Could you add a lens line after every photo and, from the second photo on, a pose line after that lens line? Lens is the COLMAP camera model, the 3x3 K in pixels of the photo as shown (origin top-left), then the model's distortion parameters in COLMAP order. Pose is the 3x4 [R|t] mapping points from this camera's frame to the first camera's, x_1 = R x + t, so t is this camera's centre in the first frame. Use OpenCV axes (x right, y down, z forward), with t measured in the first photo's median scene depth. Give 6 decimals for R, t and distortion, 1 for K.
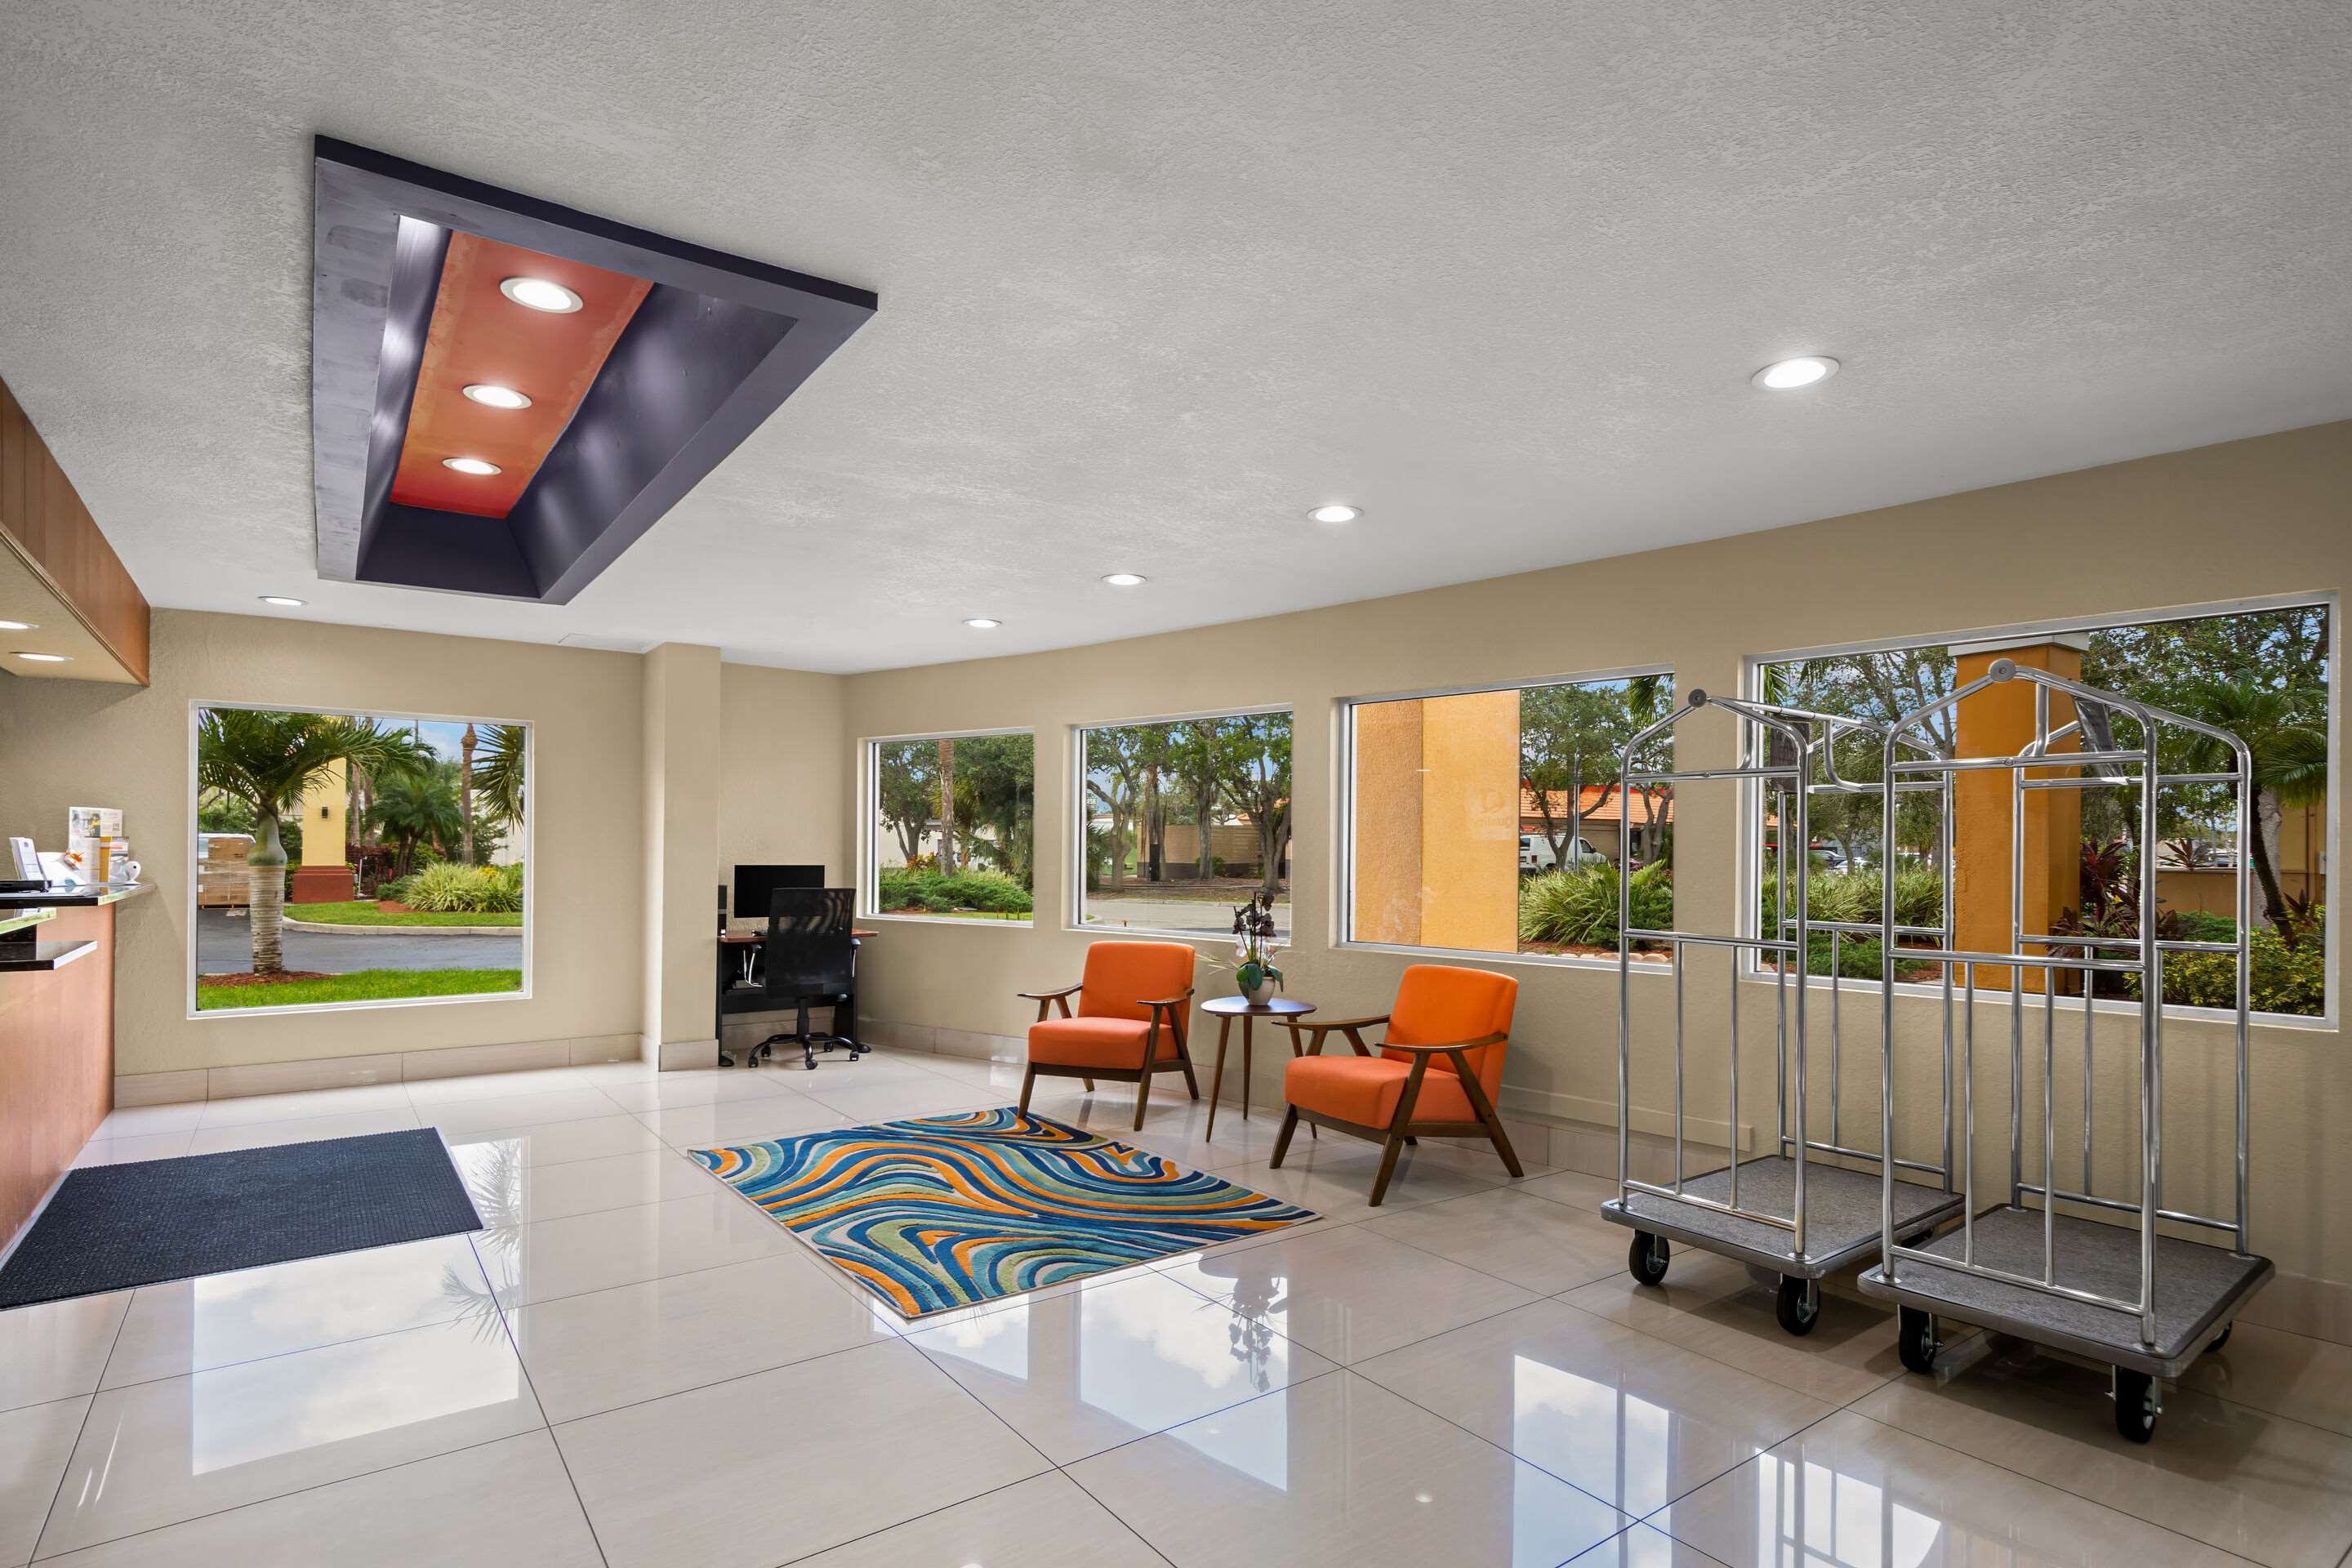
lens RADIAL K [[1193.4, 0, 1176.1], [0, 1193.4, 862.0], [0, 0, 1]] dist [-0.000591, -0.000112]
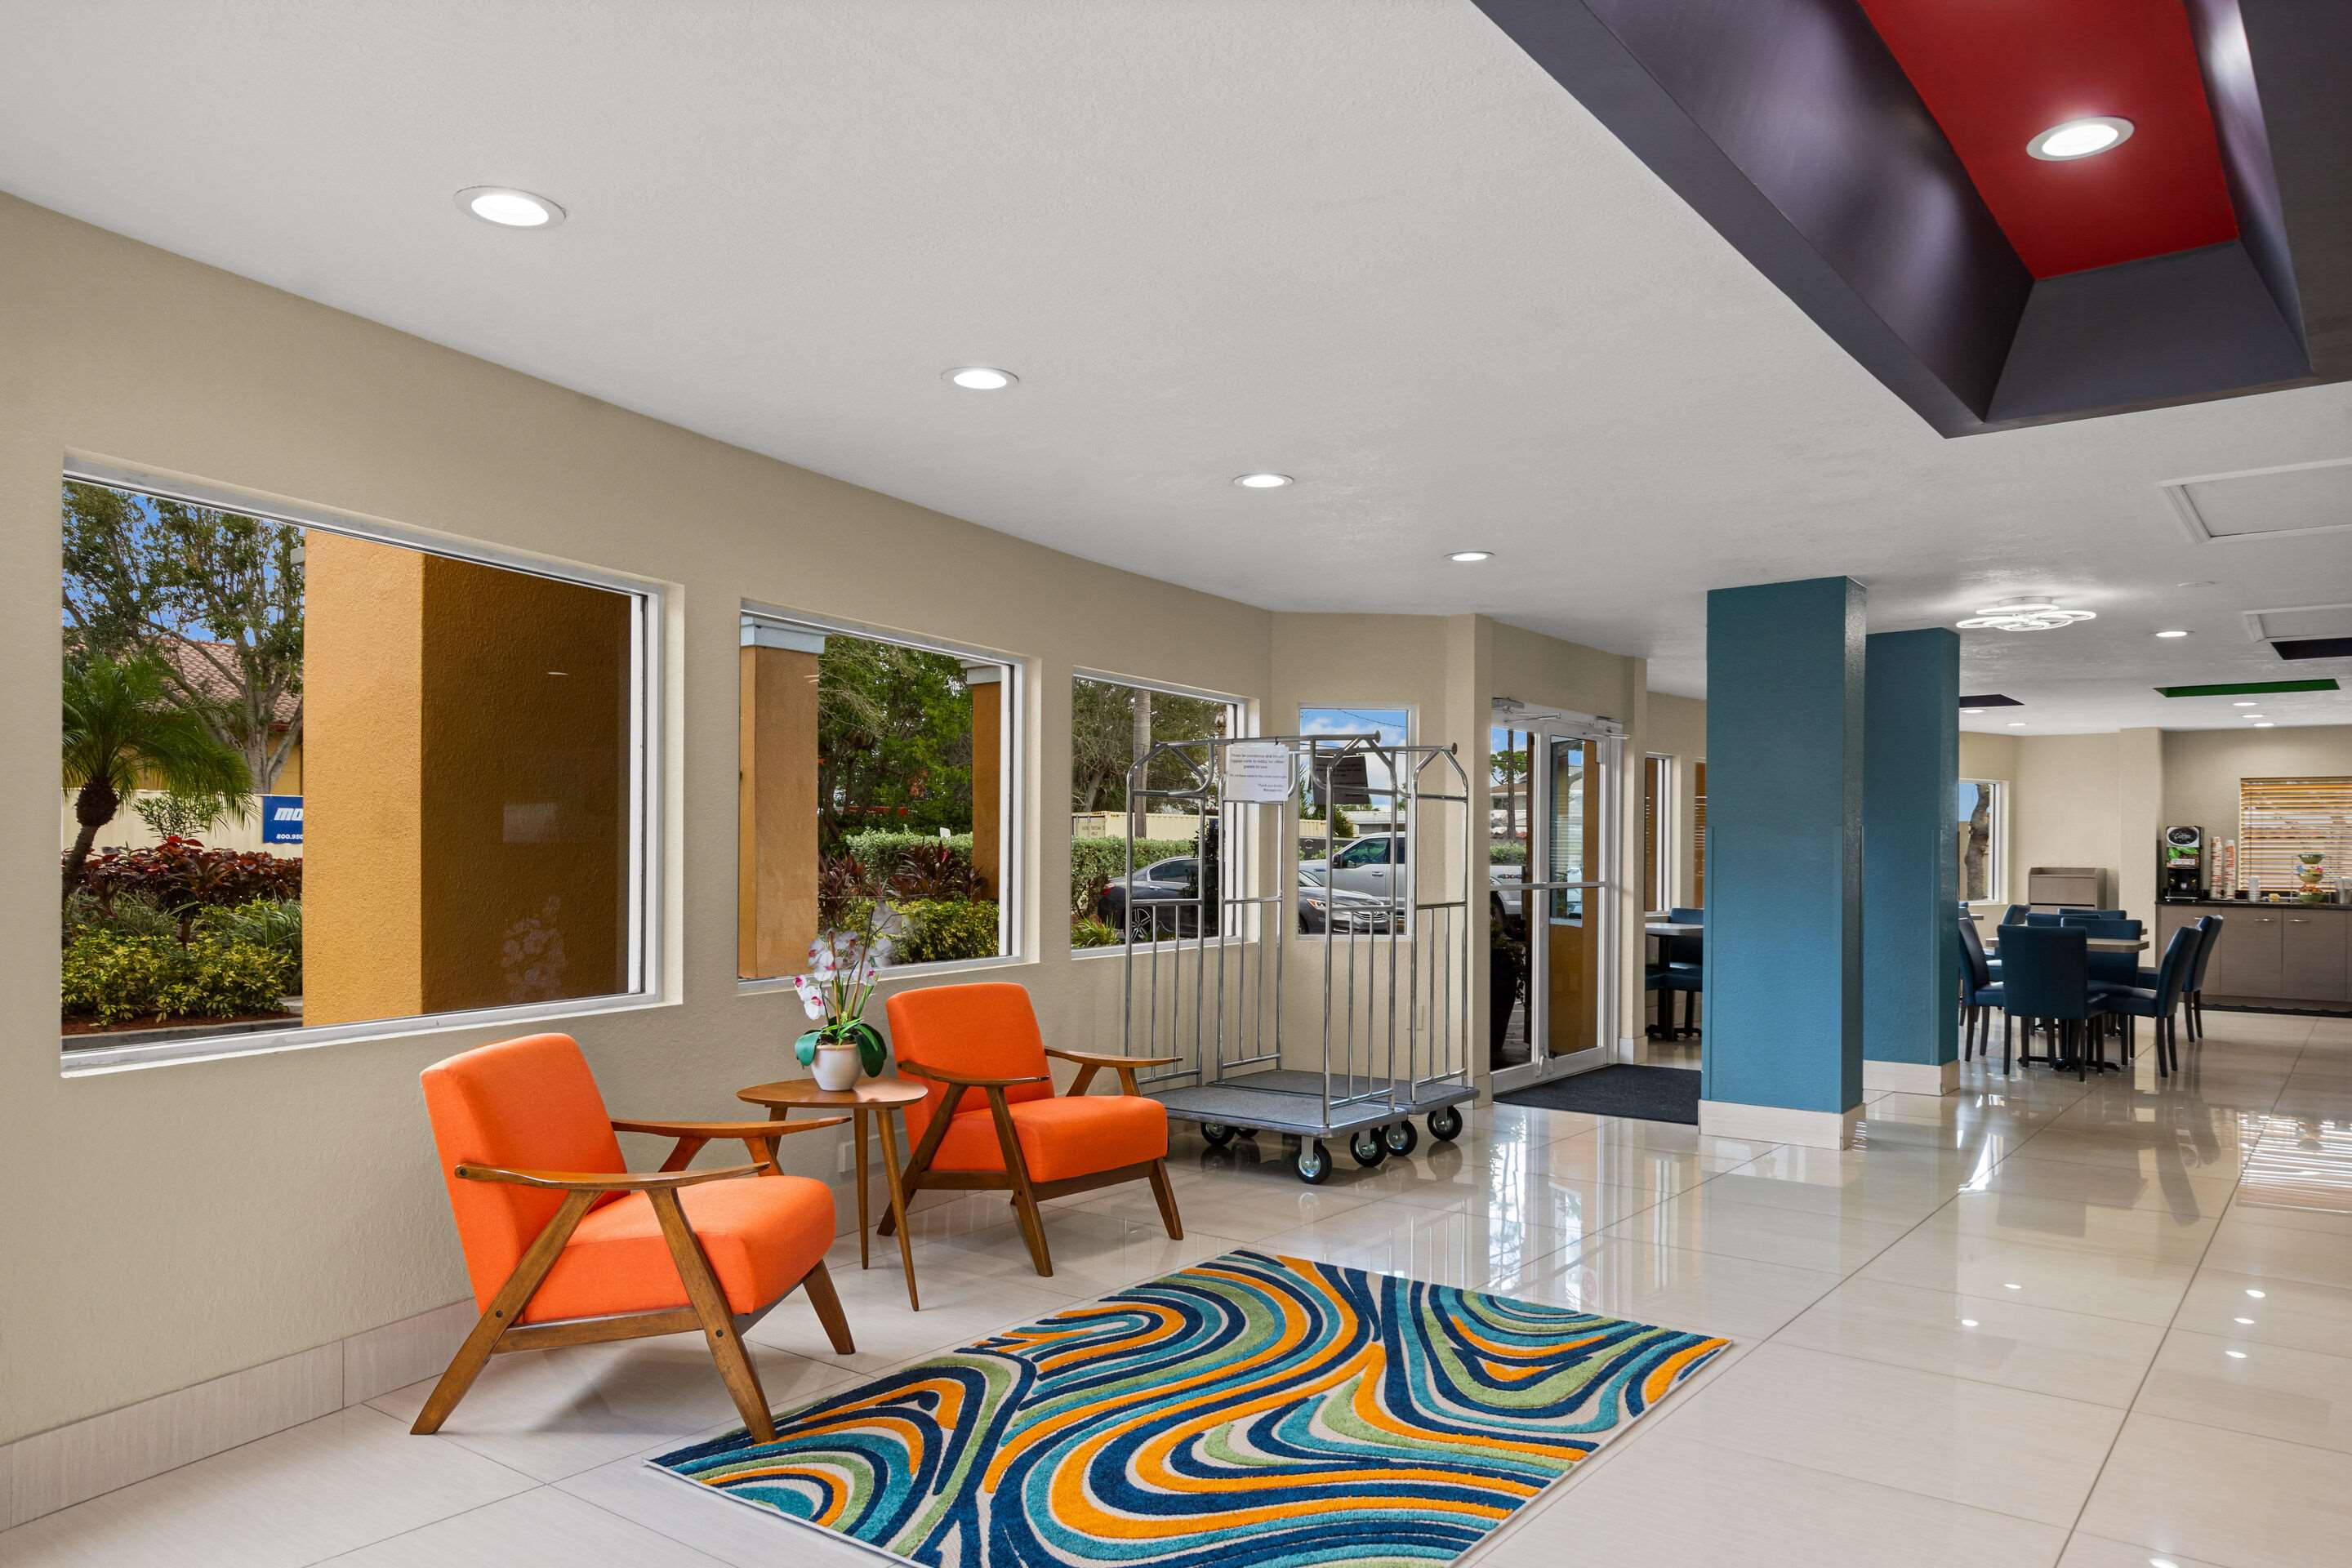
lens RADIAL K [[1617.2, 0, 1176.0], [0, 1617.2, 784.0], [0, 0, 1]] dist [0.001755, 0.000194]
pose [[-0.292937, 0.027265, 0.955743, -0.903977], [-0.001685, 0.999577, -0.029031, -0.020073], [-0.956130, -0.010114, -0.292767, 1.211473]]
